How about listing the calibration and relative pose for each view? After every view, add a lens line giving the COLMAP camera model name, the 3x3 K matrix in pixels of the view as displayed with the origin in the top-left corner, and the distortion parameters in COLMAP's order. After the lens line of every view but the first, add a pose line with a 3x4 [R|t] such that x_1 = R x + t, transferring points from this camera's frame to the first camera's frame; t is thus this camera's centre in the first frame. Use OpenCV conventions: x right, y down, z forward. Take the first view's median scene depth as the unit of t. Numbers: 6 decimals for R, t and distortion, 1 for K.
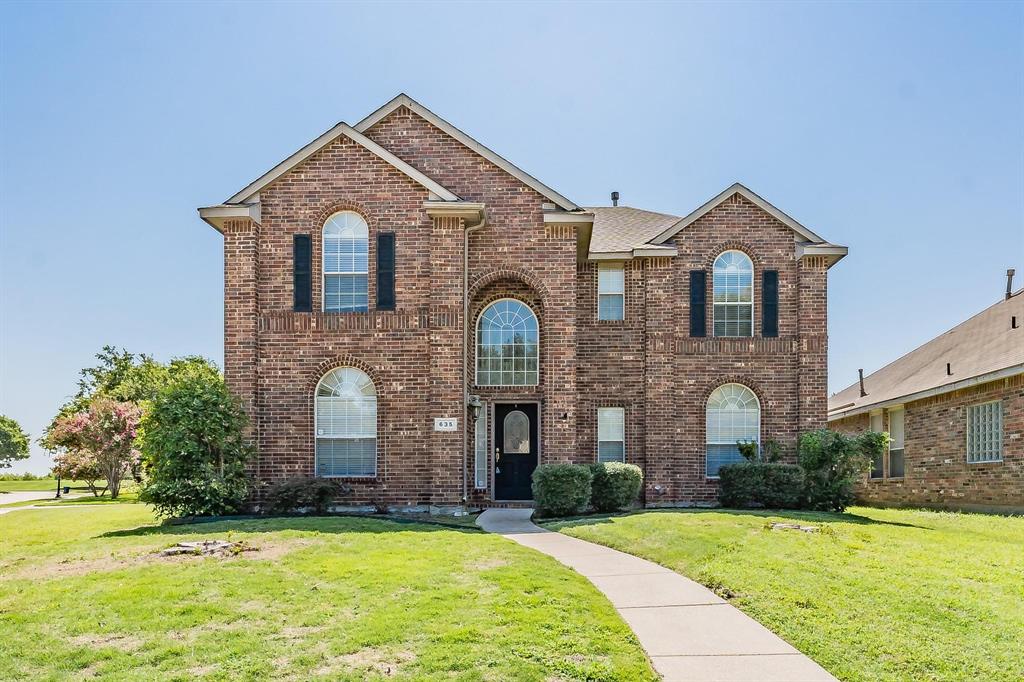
lens RADIAL K [[364.5, 0, 512.1], [0, 364.5, 344.0], [0, 0, 1]] dist [-0.001872, -0.000387]
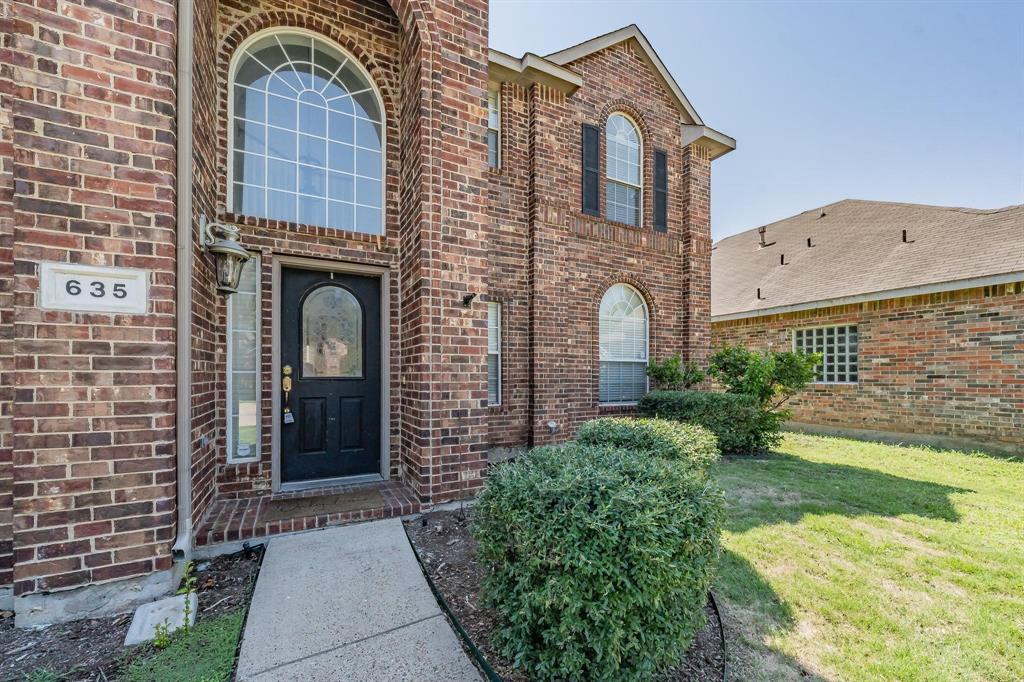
lens RADIAL K [[390.9, 0, 466.4], [0, 390.9, 352.4], [0, 0, 1]] dist [-0.002886, -0.000341]
pose [[0.903206, 0.024400, 0.428512, -0.040881], [-0.138815, 0.961331, 0.237850, 0.113181], [-0.406139, -0.274312, 0.871668, 0.445888]]
